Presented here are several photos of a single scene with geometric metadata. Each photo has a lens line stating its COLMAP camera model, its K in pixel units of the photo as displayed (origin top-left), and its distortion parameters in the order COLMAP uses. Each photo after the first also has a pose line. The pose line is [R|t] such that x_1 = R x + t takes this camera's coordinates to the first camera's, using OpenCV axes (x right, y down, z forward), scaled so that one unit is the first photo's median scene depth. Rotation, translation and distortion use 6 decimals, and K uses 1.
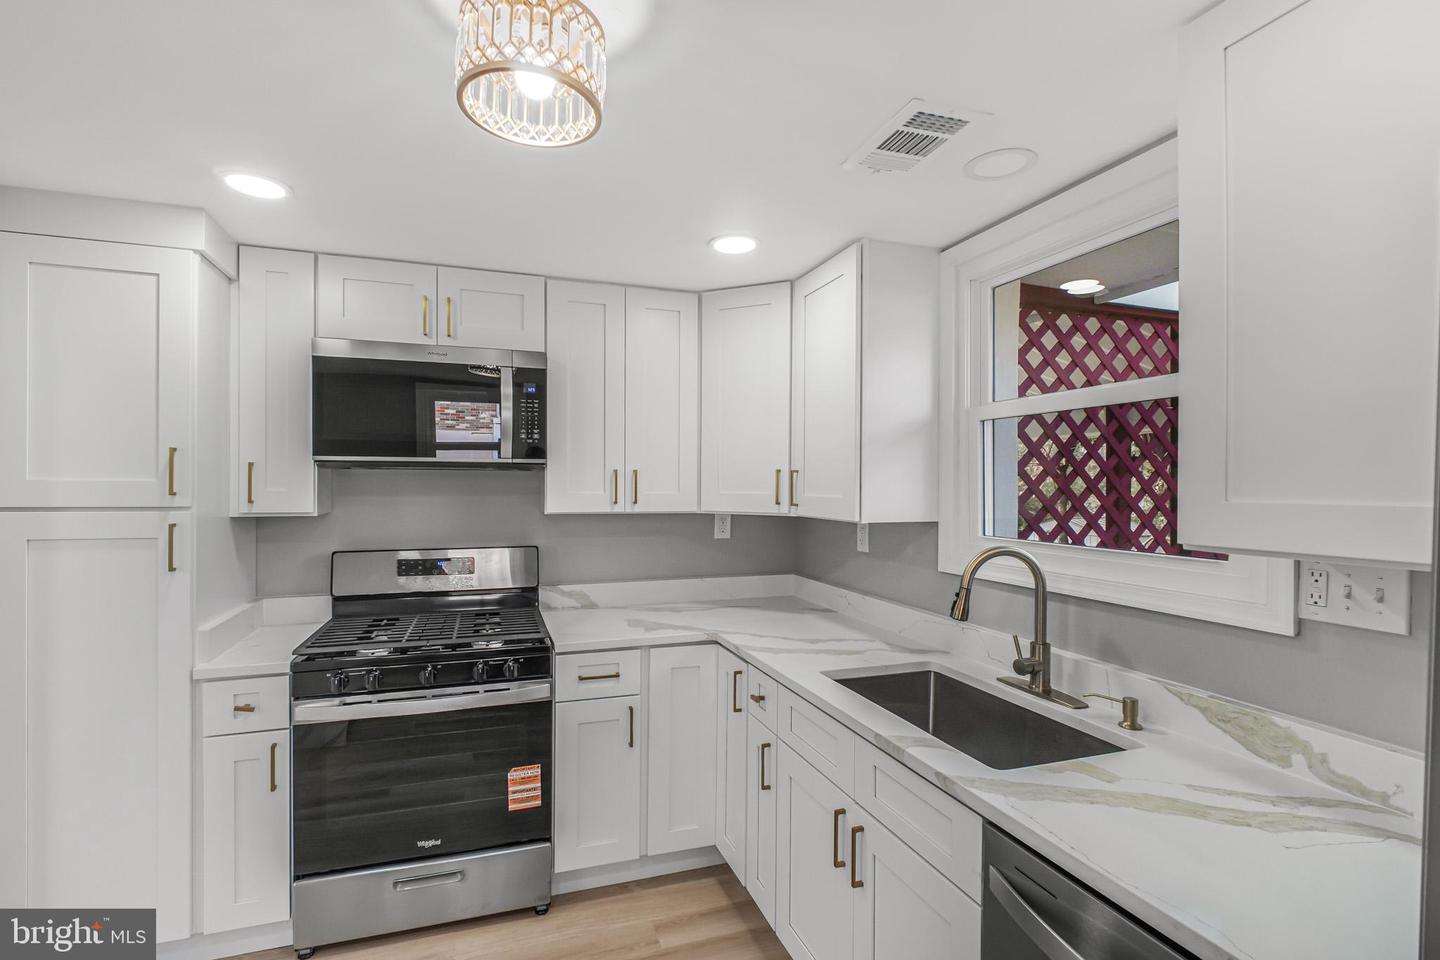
lens RADIAL K [[660.6, 0, 702.1], [0, 660.6, 490.2], [0, 0, 1]] dist [0.009032, -0.006998]
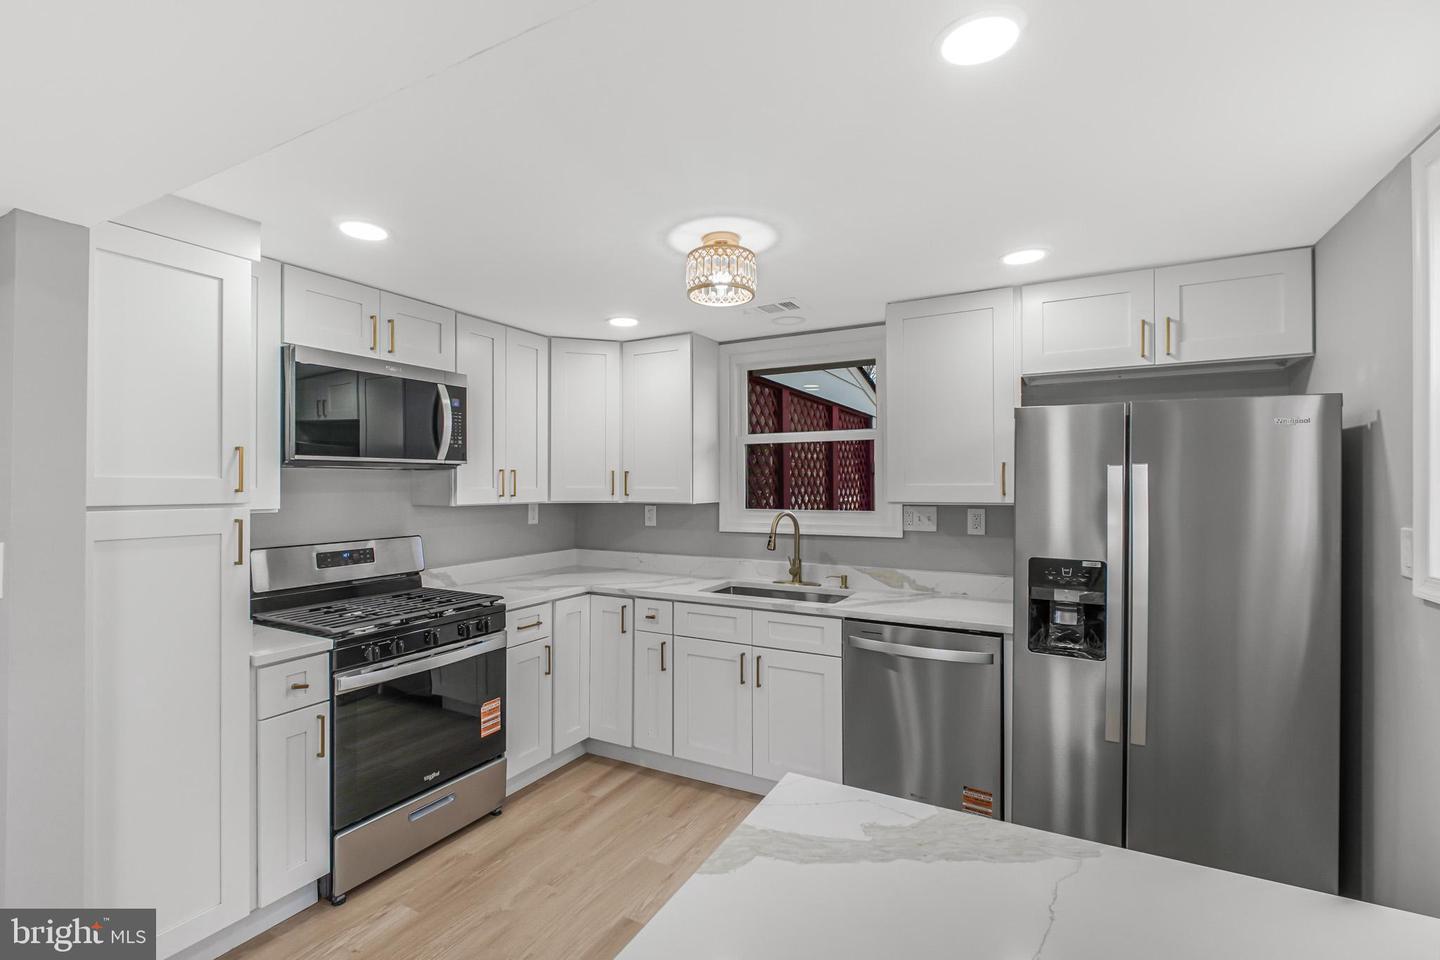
lens RADIAL K [[660.6, 0, 699.8], [0, 660.6, 480.8], [0, 0, 1]] dist [0.009032, -0.006998]
pose [[0.742912, -0.002257, 0.669385, -0.821740], [0.009830, 0.999923, -0.007538, 0.004303], [-0.669316, 0.012180, 0.742878, -0.229613]]
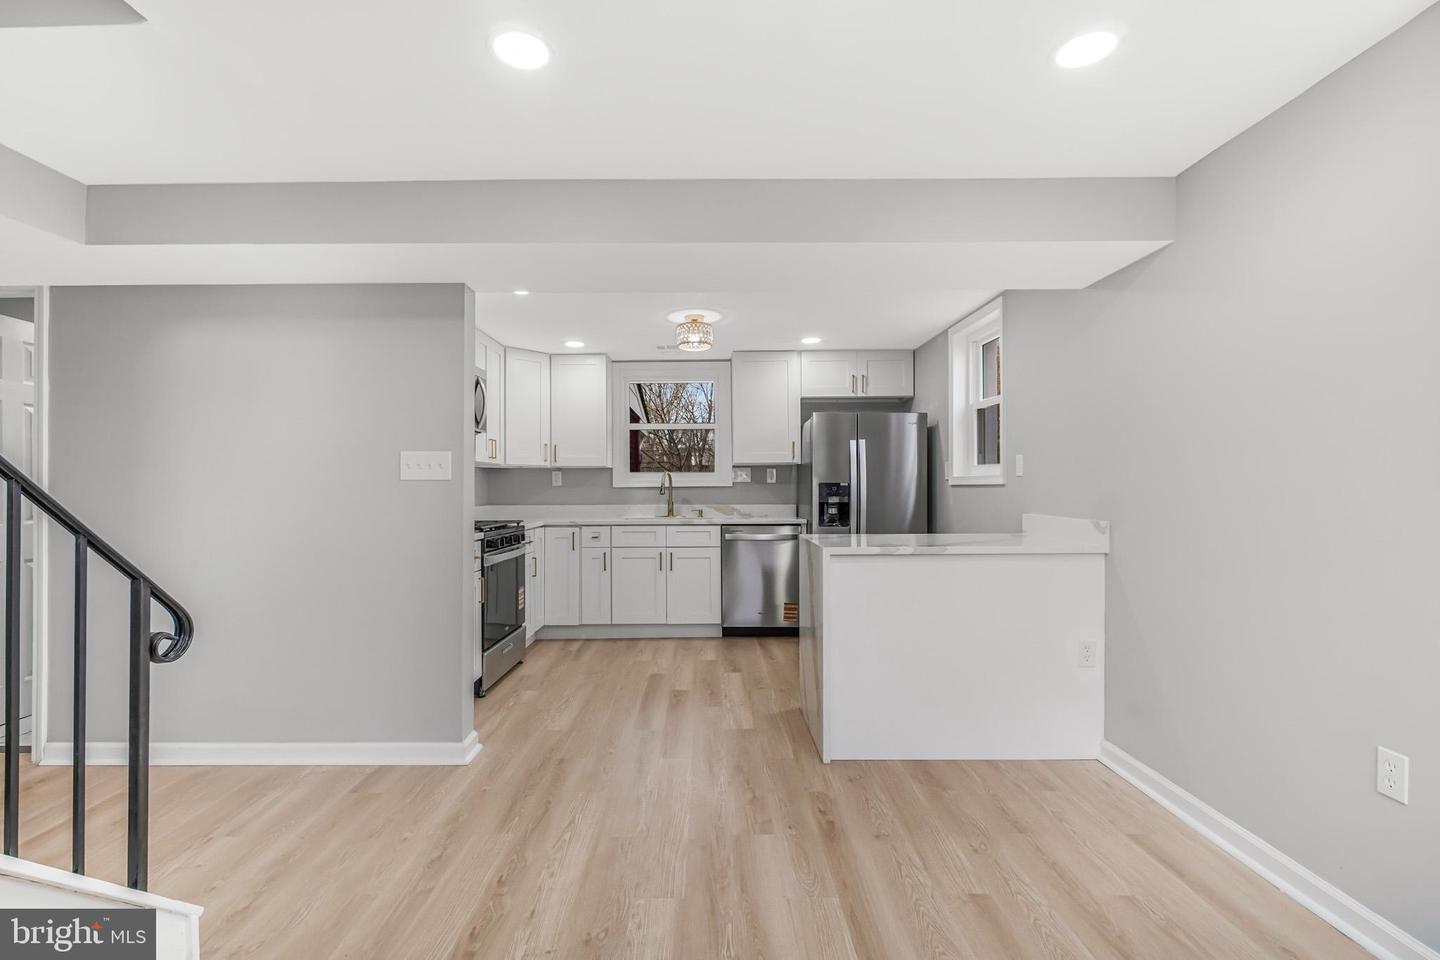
lens RADIAL K [[660.6, 0, 709.8], [0, 660.6, 488.5], [0, 0, 1]] dist [0.009032, -0.006998]
pose [[0.318814, -0.004741, 0.947805, -1.945665], [0.015730, 0.999876, -0.000290, 0.132981], [-0.947687, 0.015002, 0.318849, -0.163617]]
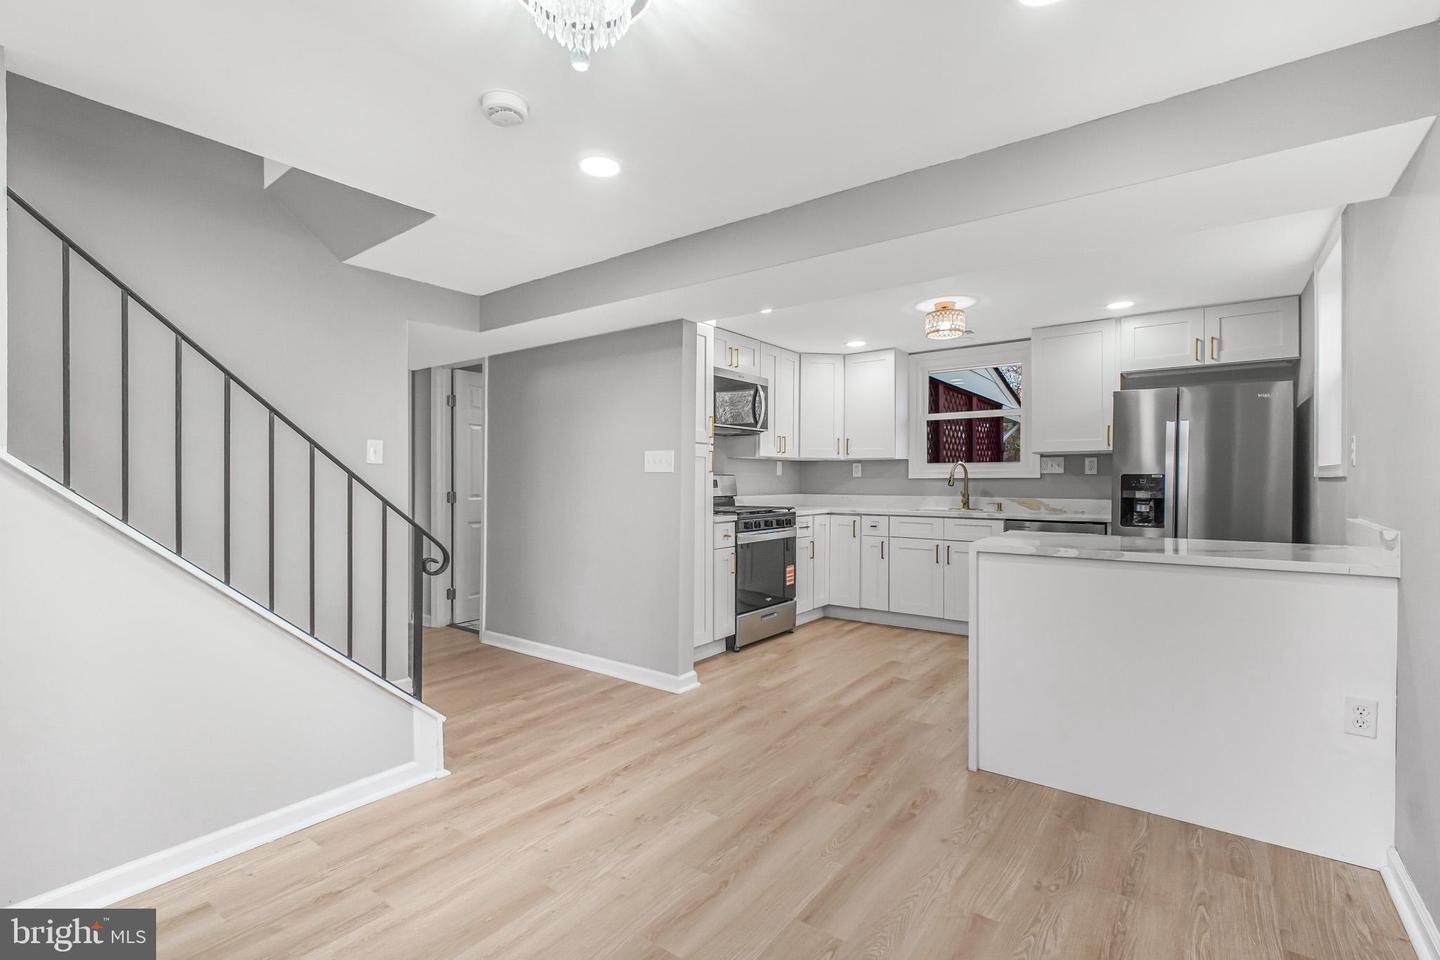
lens RADIAL K [[660.6, 0, 701.1], [0, 660.6, 482.0], [0, 0, 1]] dist [0.009032, -0.006998]
pose [[0.830890, -0.004568, 0.556417, -1.753082], [0.007275, 0.999970, -0.002654, 0.137418], [-0.556388, 0.006253, 0.830899, -0.688999]]
